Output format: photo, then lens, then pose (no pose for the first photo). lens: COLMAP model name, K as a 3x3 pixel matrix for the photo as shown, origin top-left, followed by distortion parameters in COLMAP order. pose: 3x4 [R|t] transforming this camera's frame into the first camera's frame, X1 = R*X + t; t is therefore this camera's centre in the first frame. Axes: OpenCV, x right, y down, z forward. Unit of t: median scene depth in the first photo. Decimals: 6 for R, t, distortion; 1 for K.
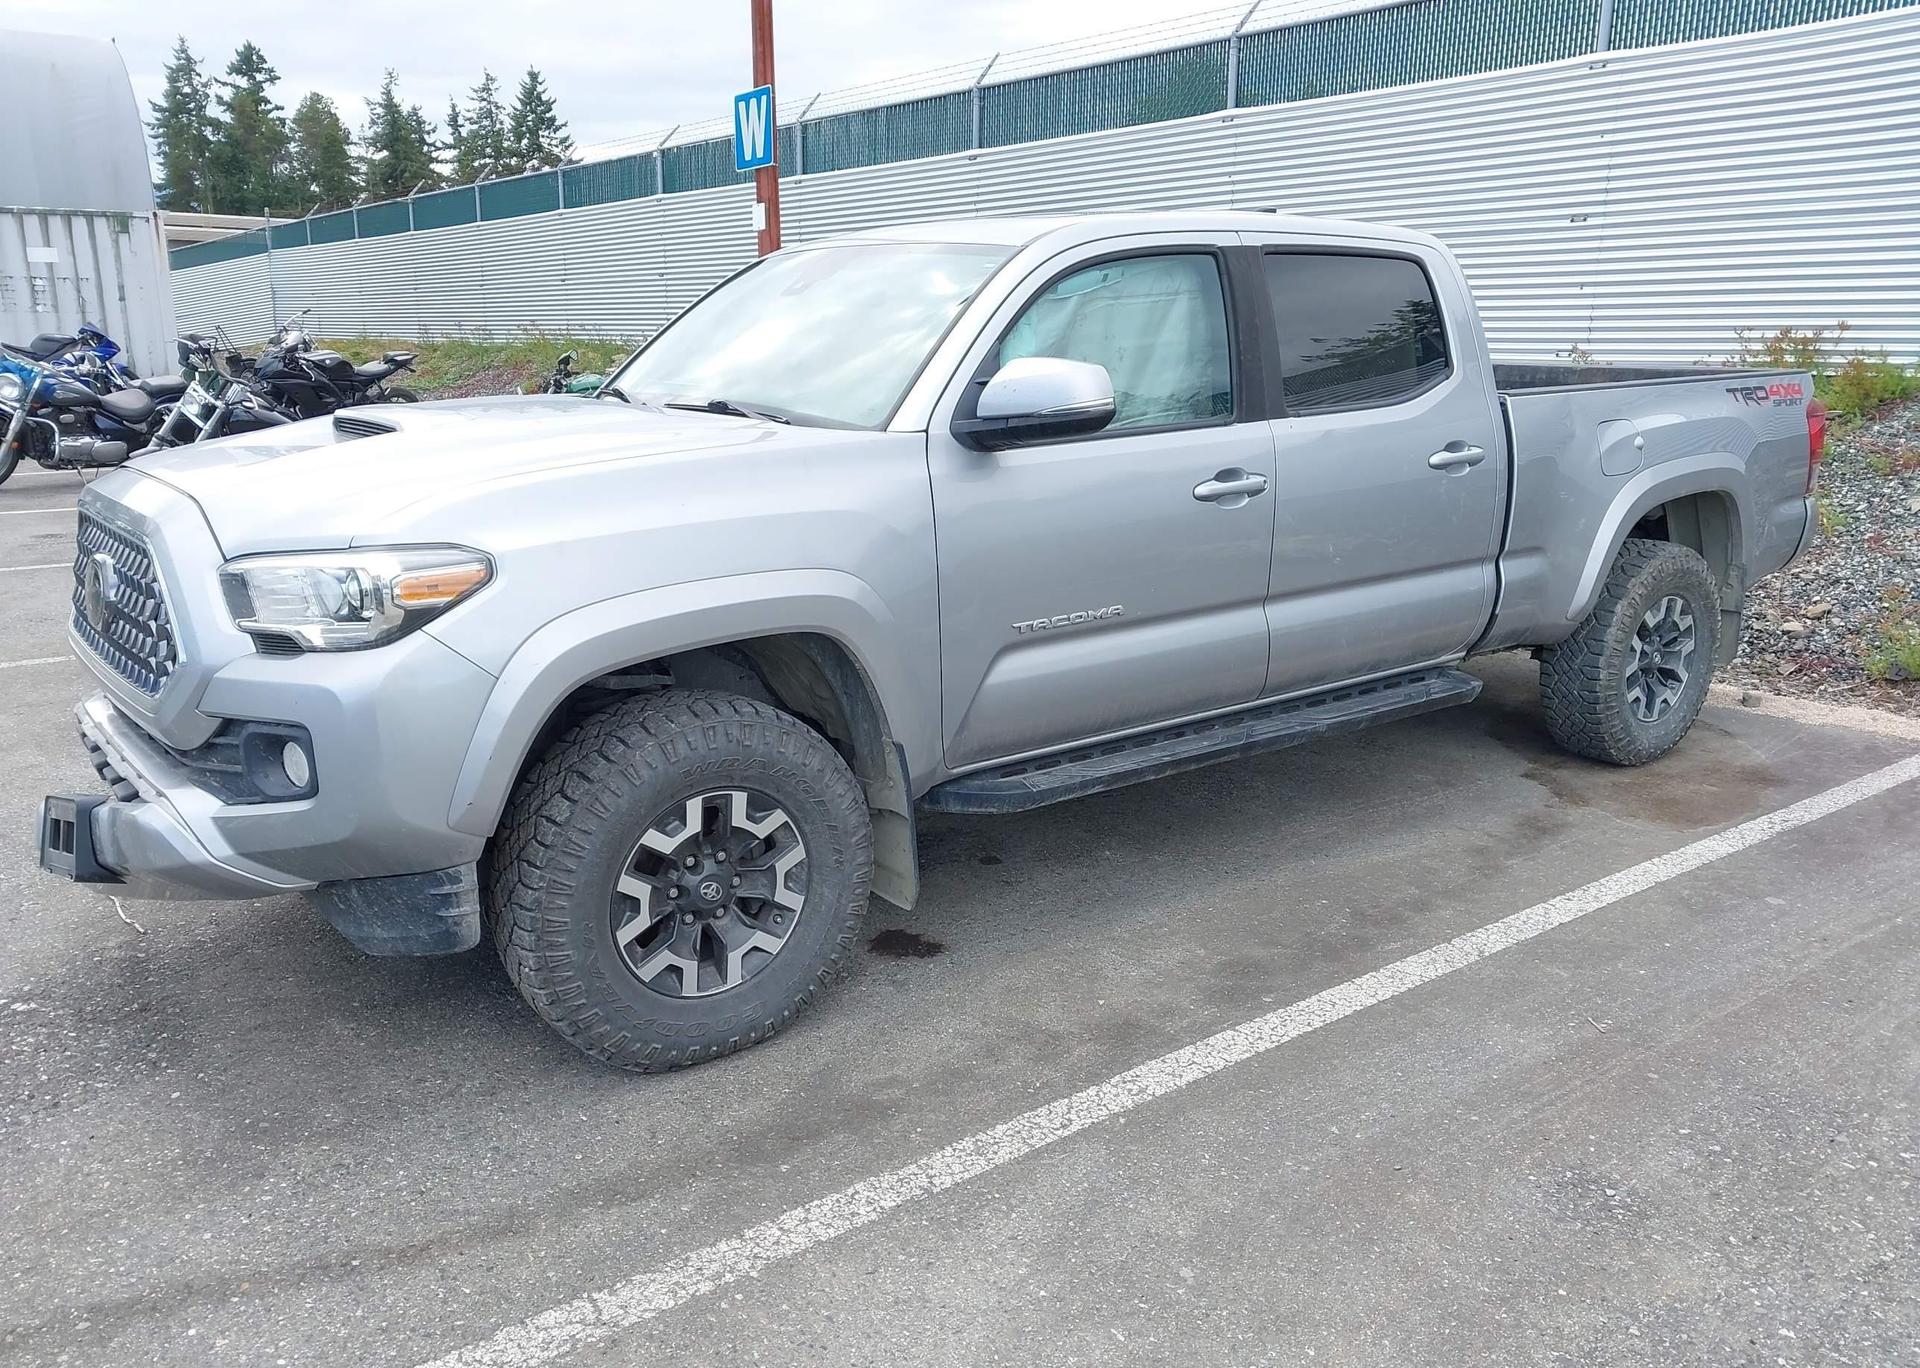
lens RADIAL K [[1503.4, 0, 954.0], [0, 1503.4, 722.5], [0, 0, 1]] dist [0.049936, -0.069698]
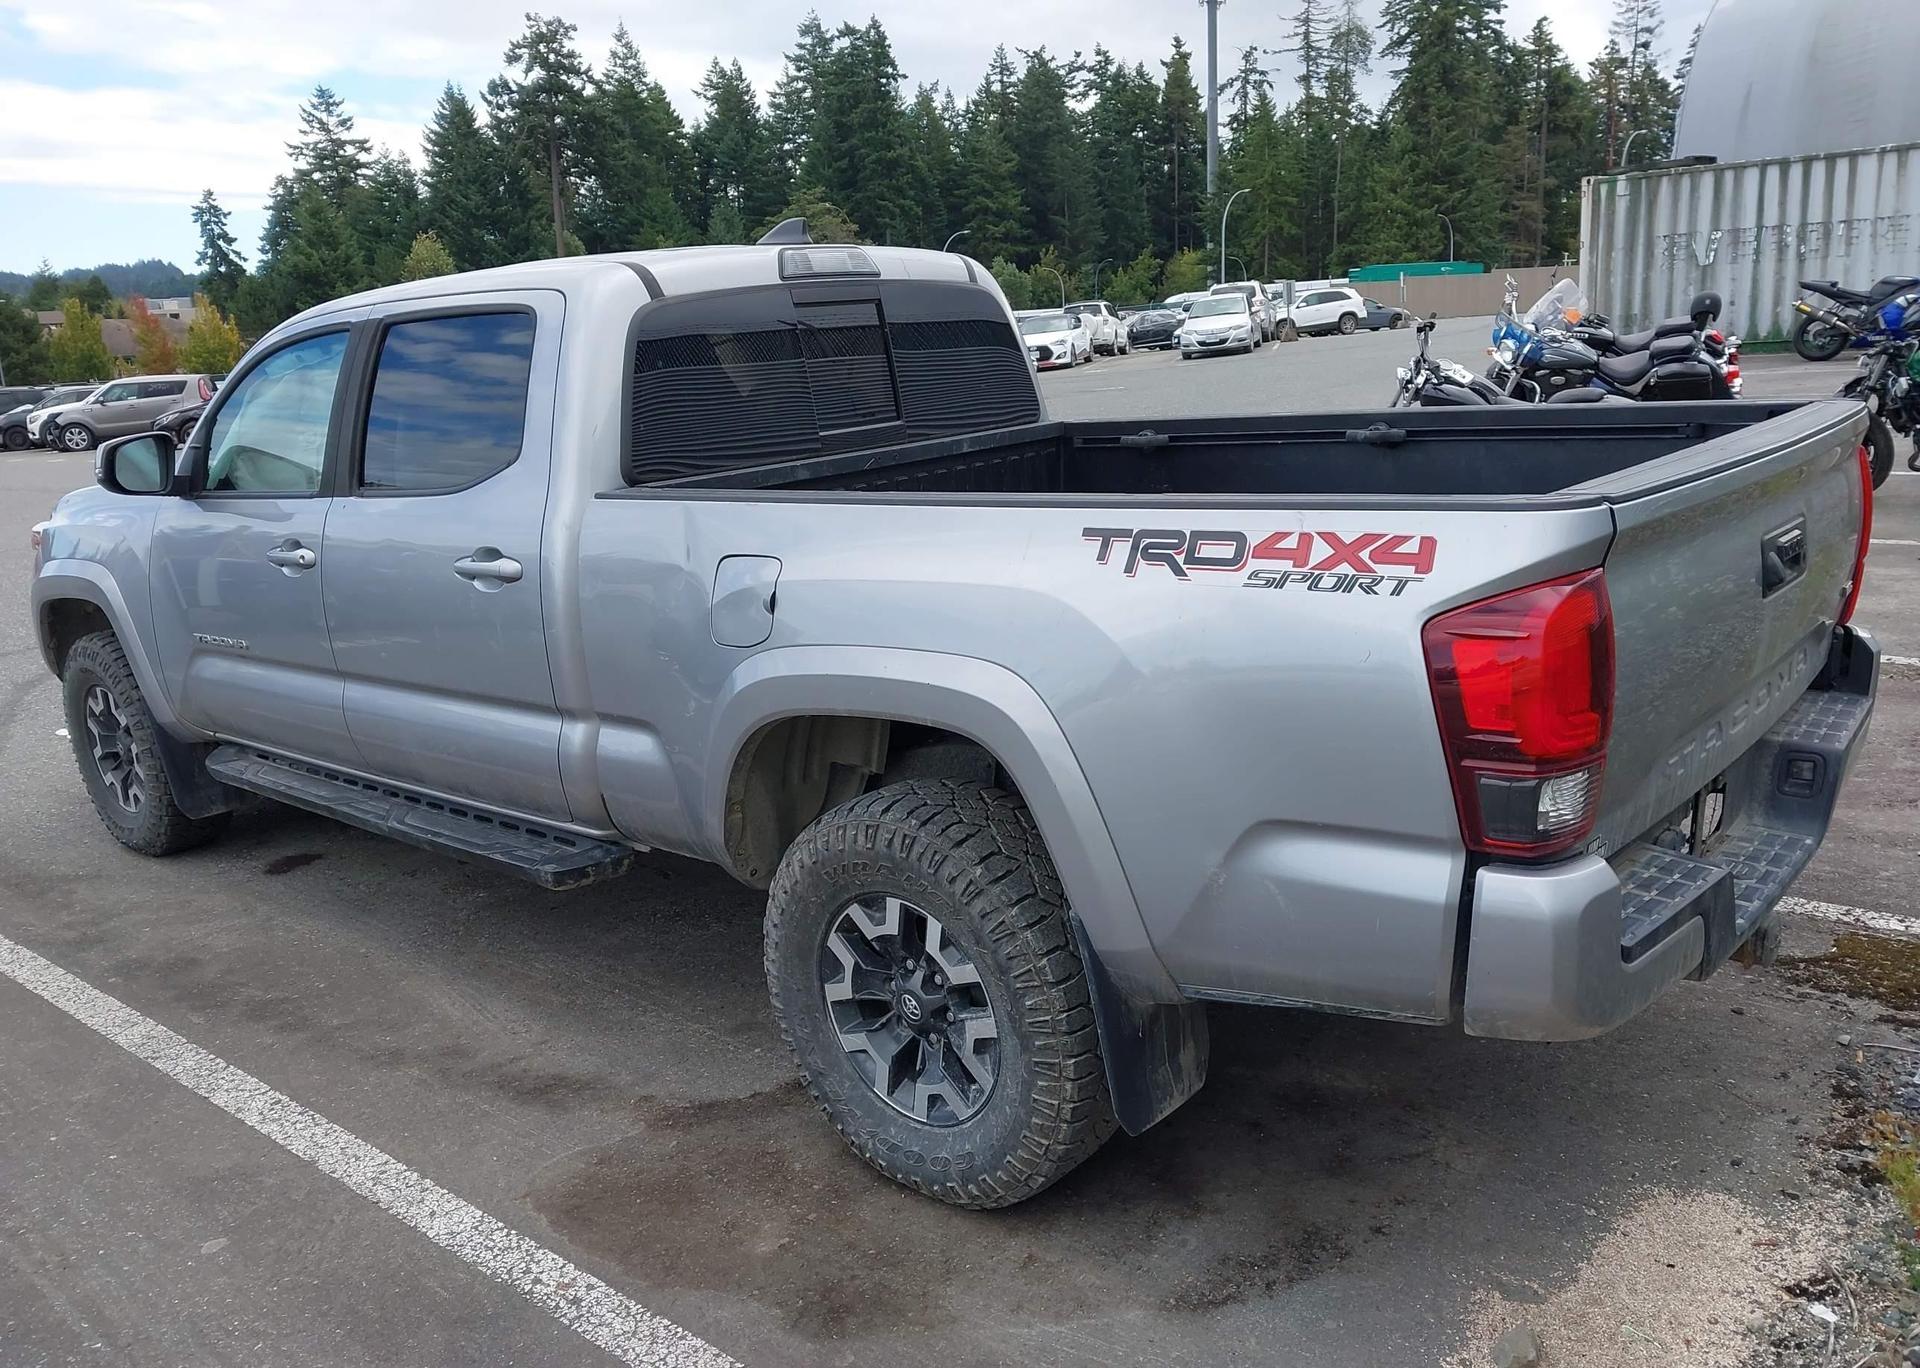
lens RADIAL K [[1503.4, 0, 954.0], [0, 1503.4, 722.5], [0, 0, 1]] dist [0.049936, -0.069698]
pose [[0.206748, 0.239255, -0.948690, 1.306309], [-0.187090, 0.961415, 0.201691, -0.344534], [0.960340, 0.135792, 0.243532, 1.200843]]
